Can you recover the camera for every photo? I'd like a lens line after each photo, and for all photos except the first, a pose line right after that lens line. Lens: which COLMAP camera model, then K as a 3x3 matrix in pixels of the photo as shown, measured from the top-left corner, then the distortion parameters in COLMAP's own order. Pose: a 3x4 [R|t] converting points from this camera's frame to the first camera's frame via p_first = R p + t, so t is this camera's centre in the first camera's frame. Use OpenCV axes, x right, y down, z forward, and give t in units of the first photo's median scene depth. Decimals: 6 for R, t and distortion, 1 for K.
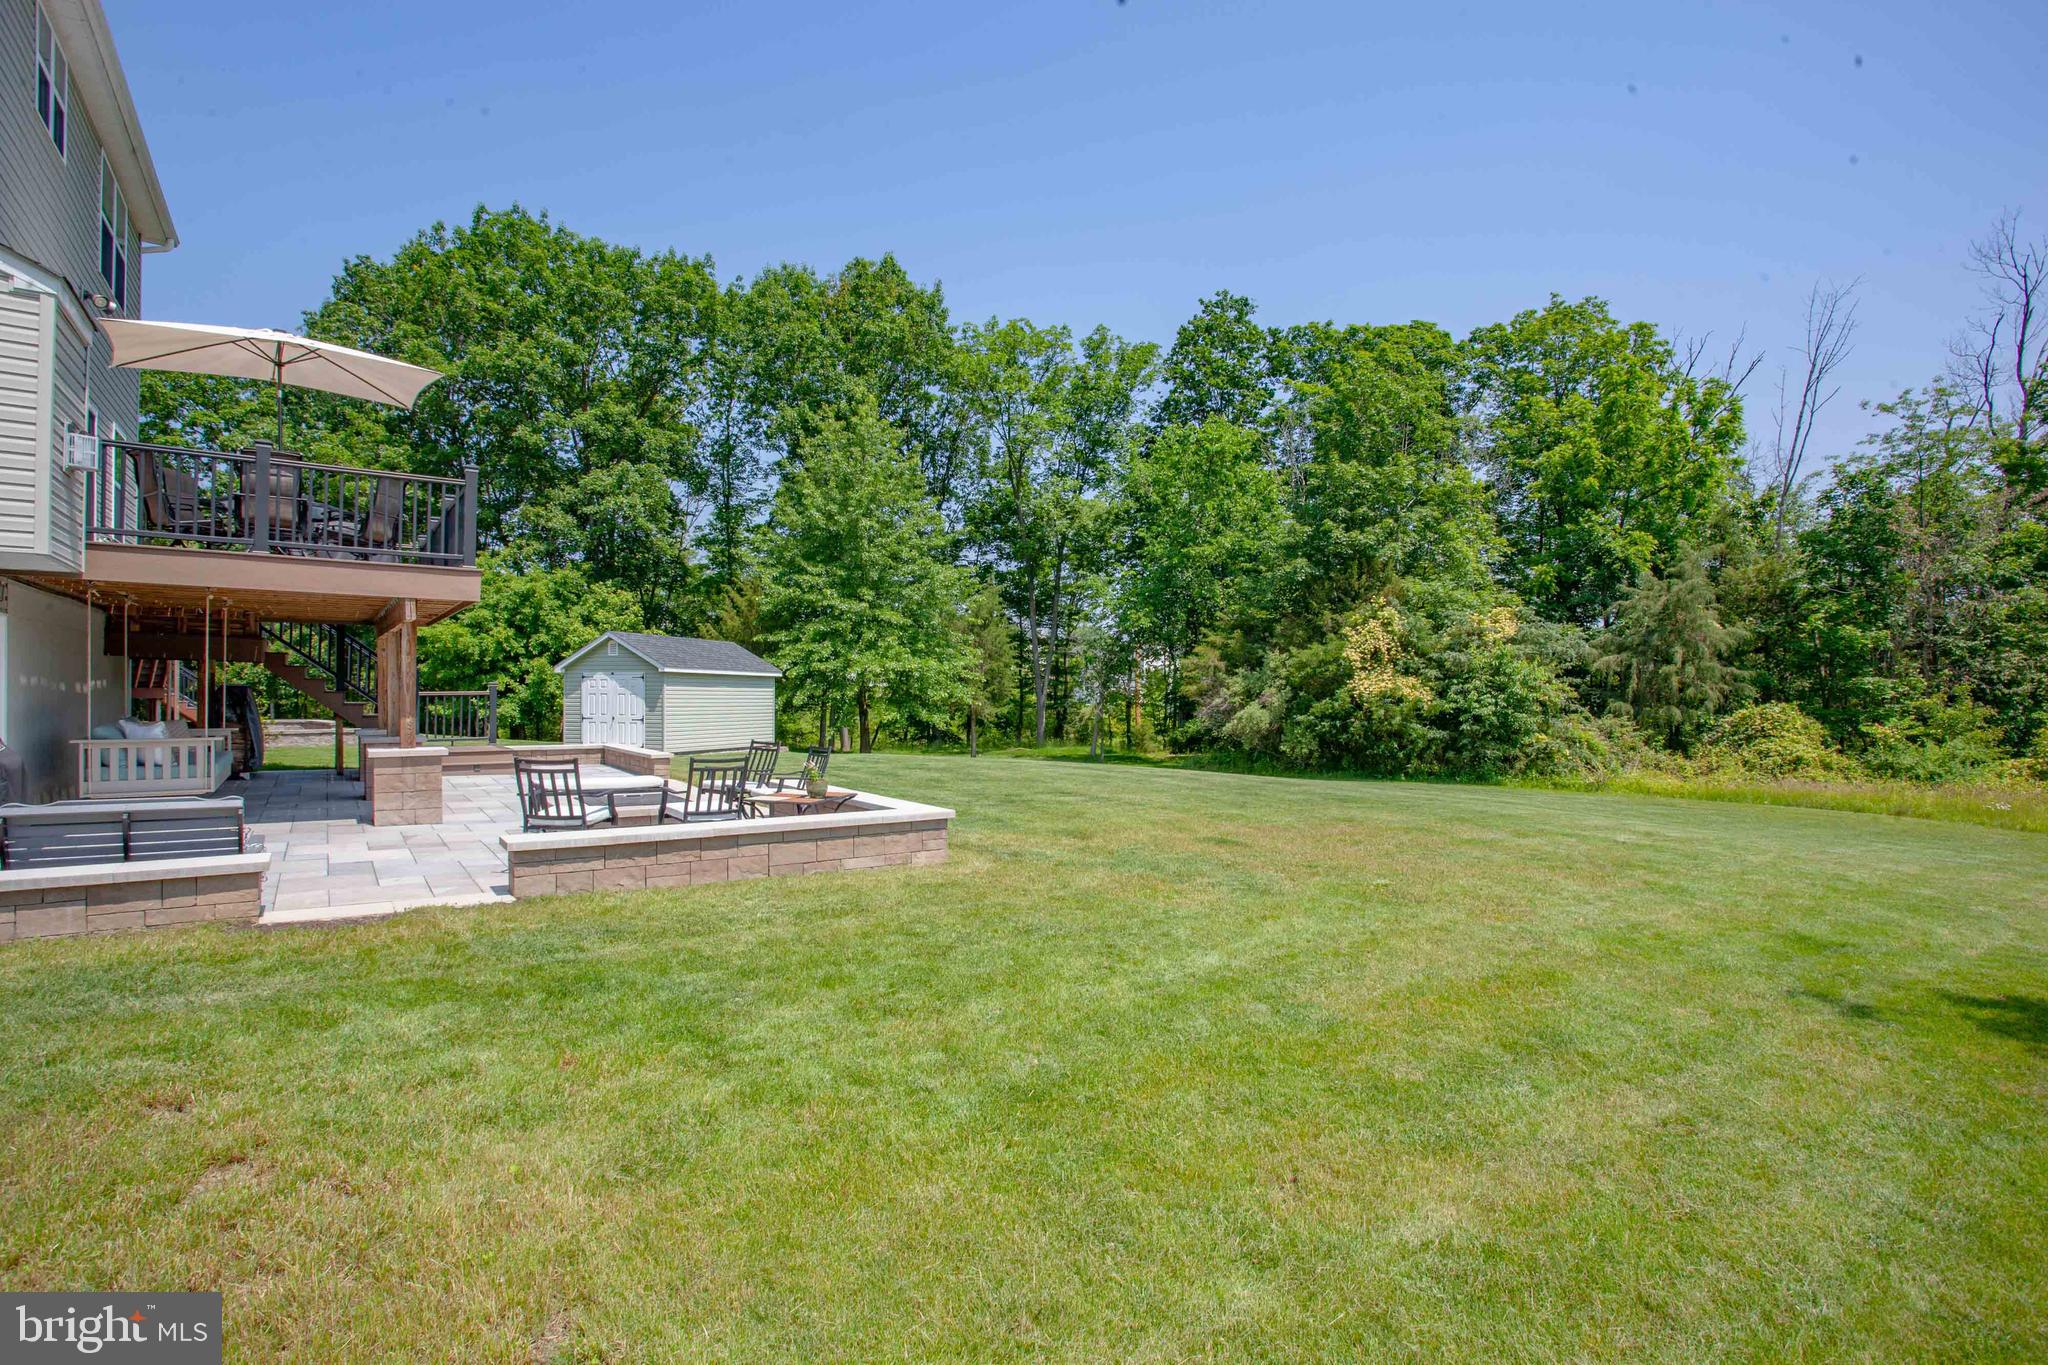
lens RADIAL K [[1000.7, 0, 1021.6], [0, 1000.7, 692.8], [0, 0, 1]] dist [-0.072221, 0.030568]
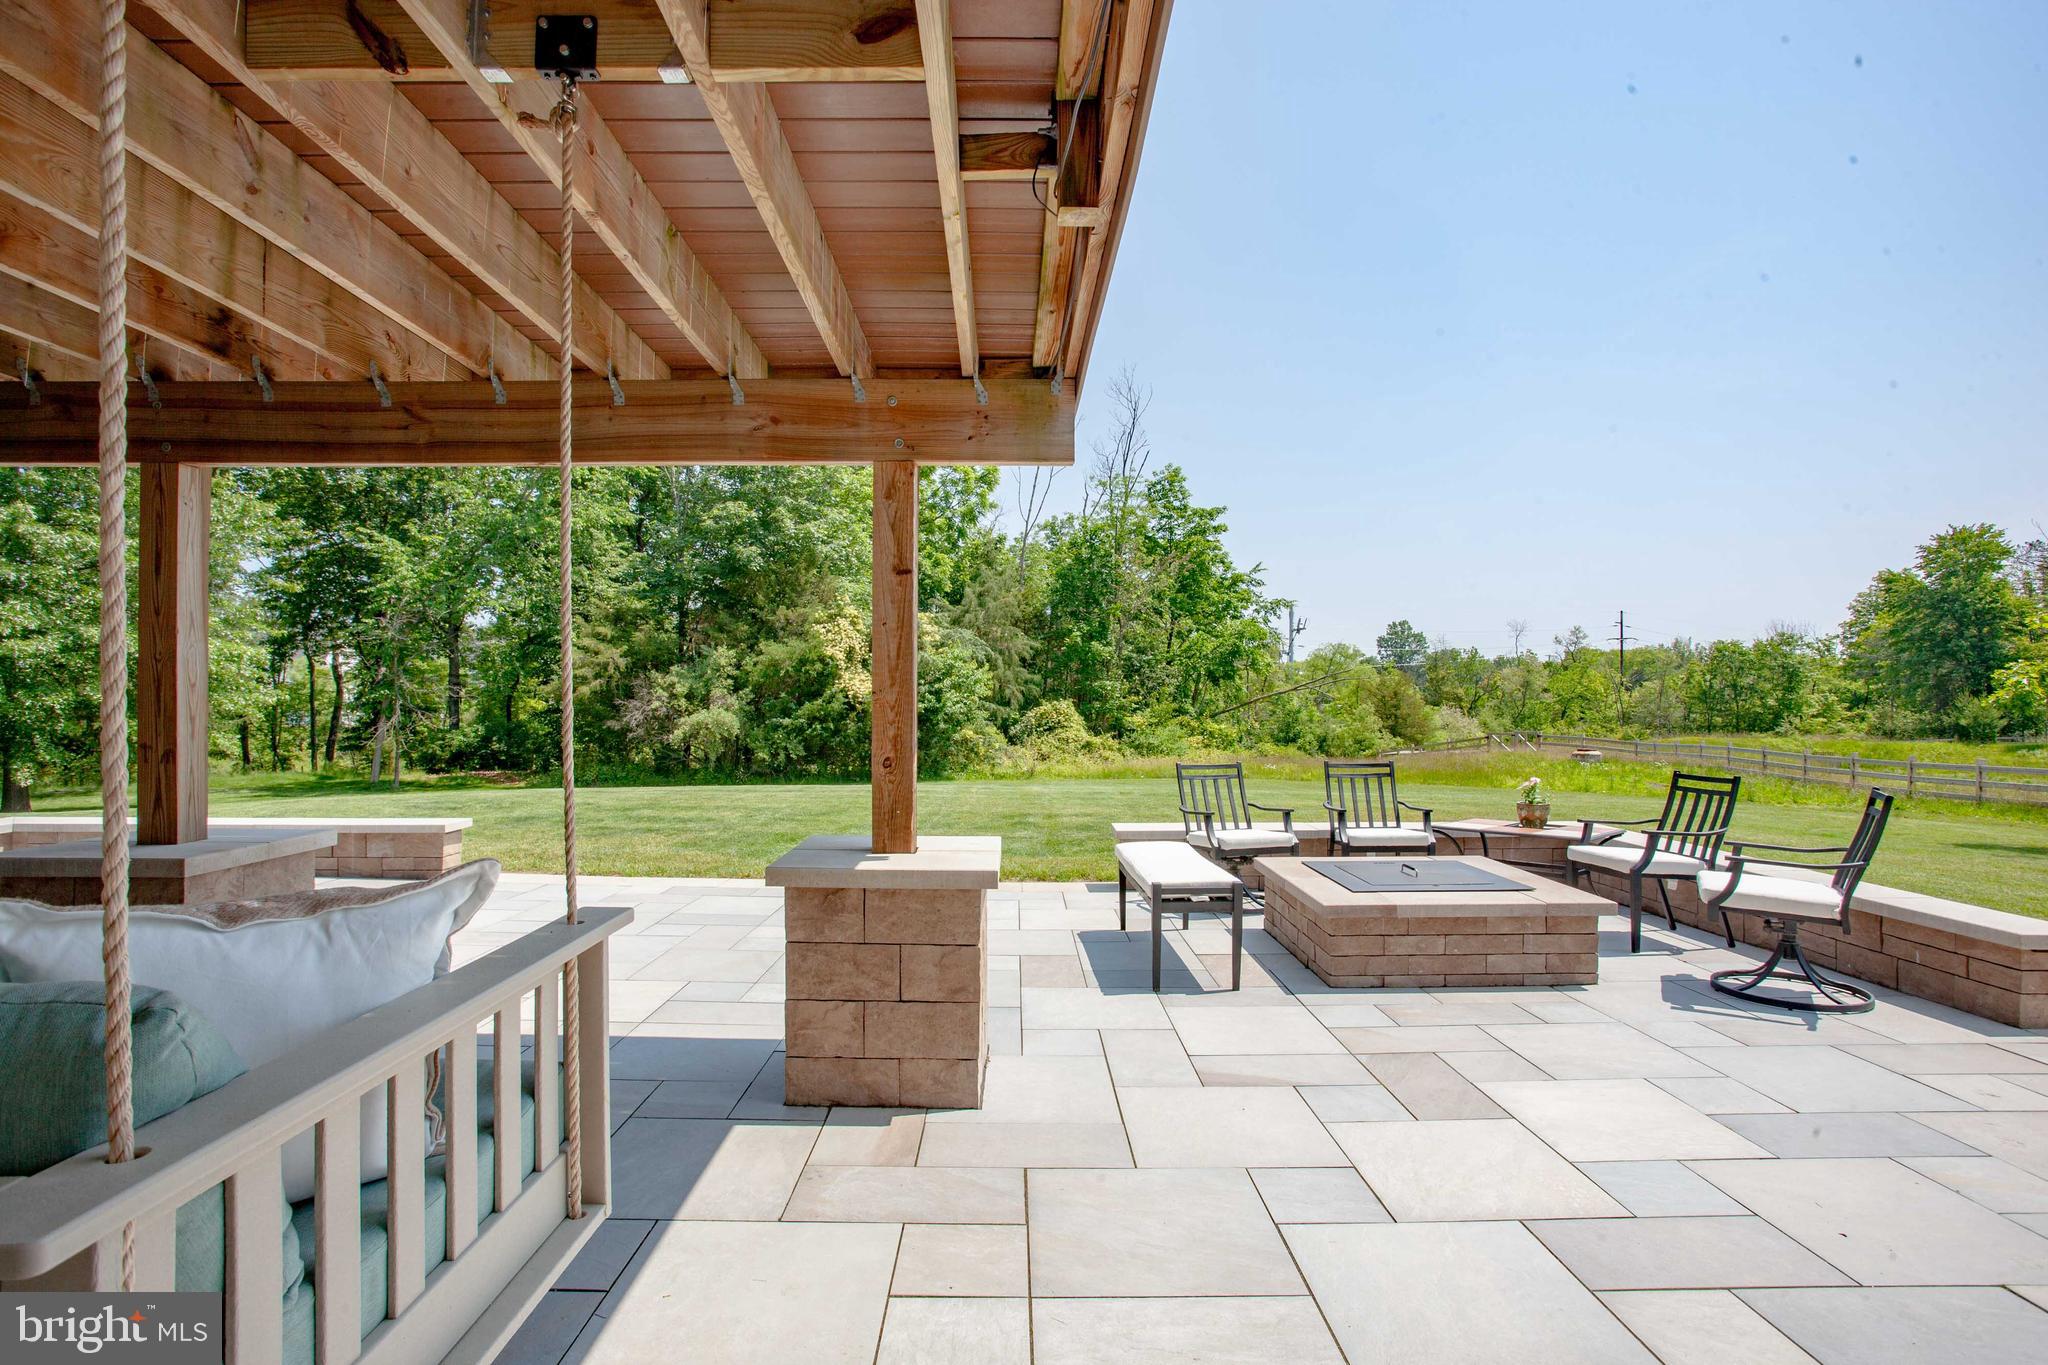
lens RADIAL K [[1000.7, 0, 1021.6], [0, 1000.7, 692.8], [0, 0, 1]] dist [-0.072221, 0.030568]
pose [[0.580433, -0.000296, 0.814308, -0.339167], [0.005776, 0.999976, -0.003754, 0.004030], [-0.814288, 0.006883, 0.580421, 0.298763]]
